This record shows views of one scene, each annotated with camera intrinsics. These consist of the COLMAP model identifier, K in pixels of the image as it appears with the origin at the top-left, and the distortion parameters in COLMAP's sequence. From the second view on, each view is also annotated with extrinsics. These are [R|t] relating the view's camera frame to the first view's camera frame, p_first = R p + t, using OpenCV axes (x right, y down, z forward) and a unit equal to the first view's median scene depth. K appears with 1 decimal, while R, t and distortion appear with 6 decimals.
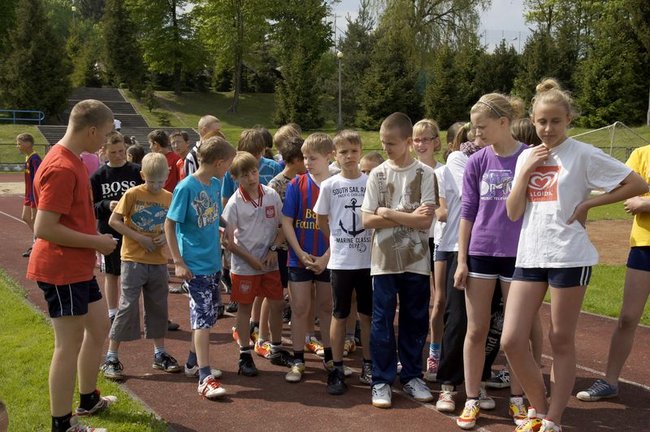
lens RADIAL K [[967.0, 0, 325.0], [0, 967.0, 216.0], [0, 0, 1]] dist [0.123572, 0.016386]
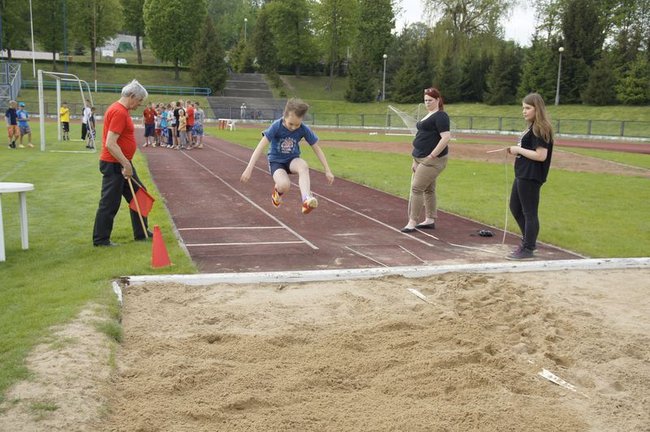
lens RADIAL K [[729.8, 0, 325.0], [0, 729.8, 216.0], [0, 0, 1]] dist [-0.009757, 0.288054]
pose [[0.985608, 0.048221, -0.162023, 0.131263], [-0.036522, 0.996557, 0.074428, 0.014996], [0.165054, -0.067439, 0.983976, -0.255828]]
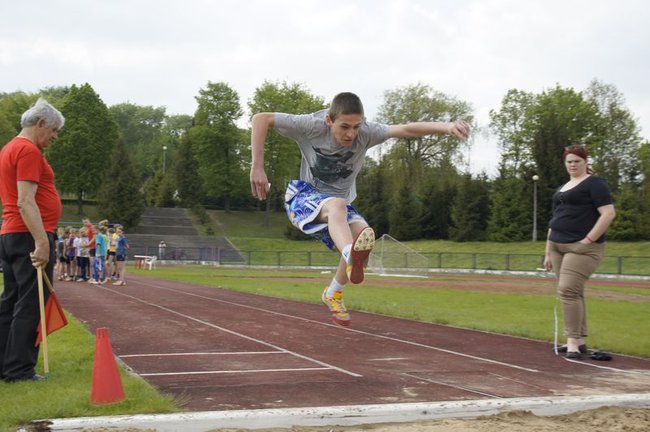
lens RADIAL K [[856.6, 0, 325.0], [0, 856.6, 216.0], [0, 0, 1]] dist [0.080753, 0.029043]
pose [[0.996290, 0.014764, -0.084781, 0.113817], [-0.024855, 0.992555, -0.119236, 0.024067], [0.082389, 0.120901, 0.989240, -0.224493]]
